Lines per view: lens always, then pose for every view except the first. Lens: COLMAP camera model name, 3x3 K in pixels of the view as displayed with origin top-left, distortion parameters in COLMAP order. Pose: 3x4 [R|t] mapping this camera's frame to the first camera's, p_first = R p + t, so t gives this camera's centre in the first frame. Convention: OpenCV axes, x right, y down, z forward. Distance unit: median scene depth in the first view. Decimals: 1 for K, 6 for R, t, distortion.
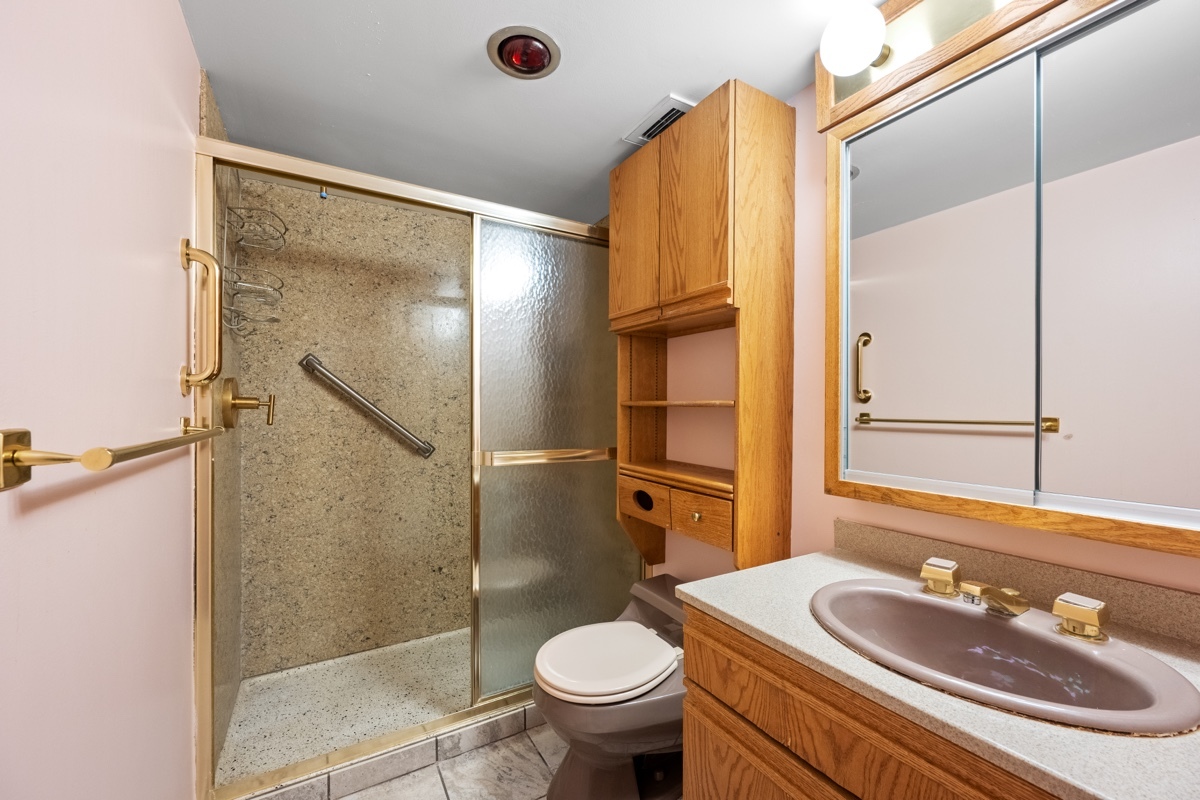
lens RADIAL K [[479.7, 0, 600.1], [0, 479.7, 407.3], [0, 0, 1]] dist [-0.000238, -0.000078]
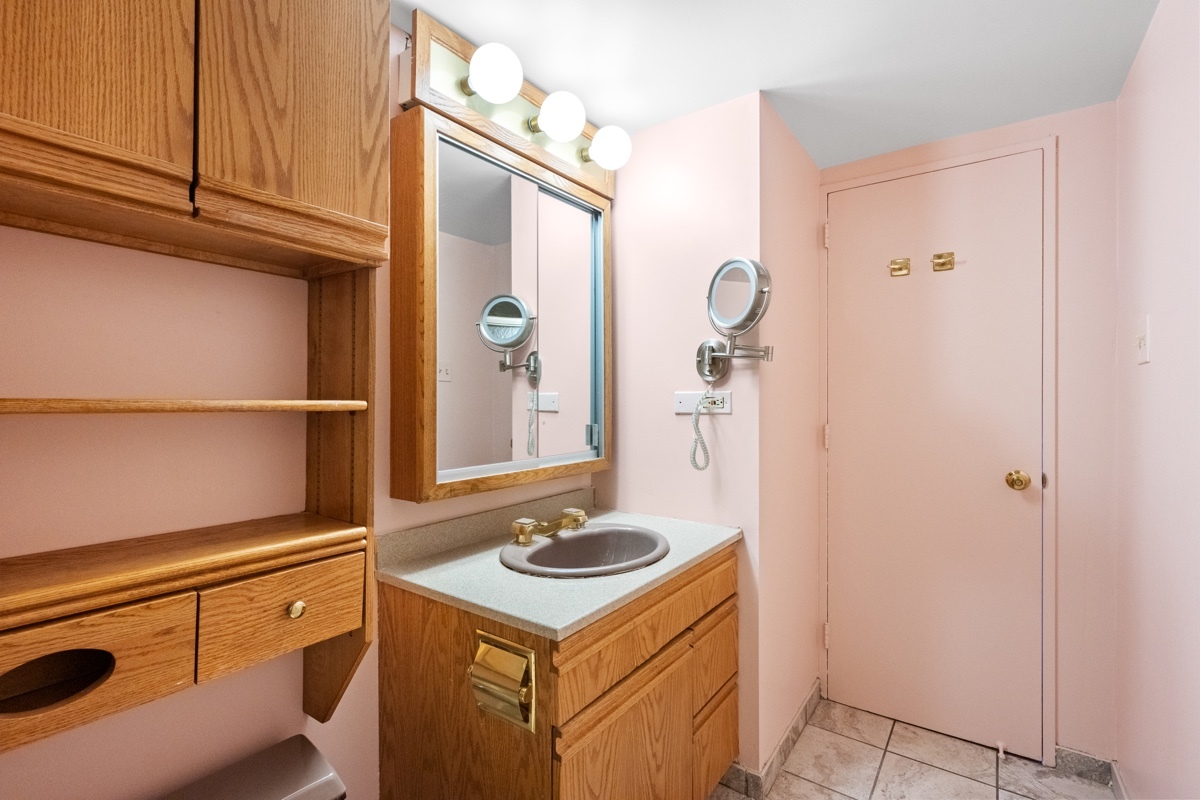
lens RADIAL K [[542.9, 0, 600.0], [0, 542.9, 400.0], [0, 0, 1]] dist [-0.001112, -0.000110]
pose [[-0.396204, -0.001828, 0.918161, -0.679748], [0.001662, 0.999995, 0.002708, -0.019800], [-0.918161, 0.002599, -0.396199, 1.224305]]
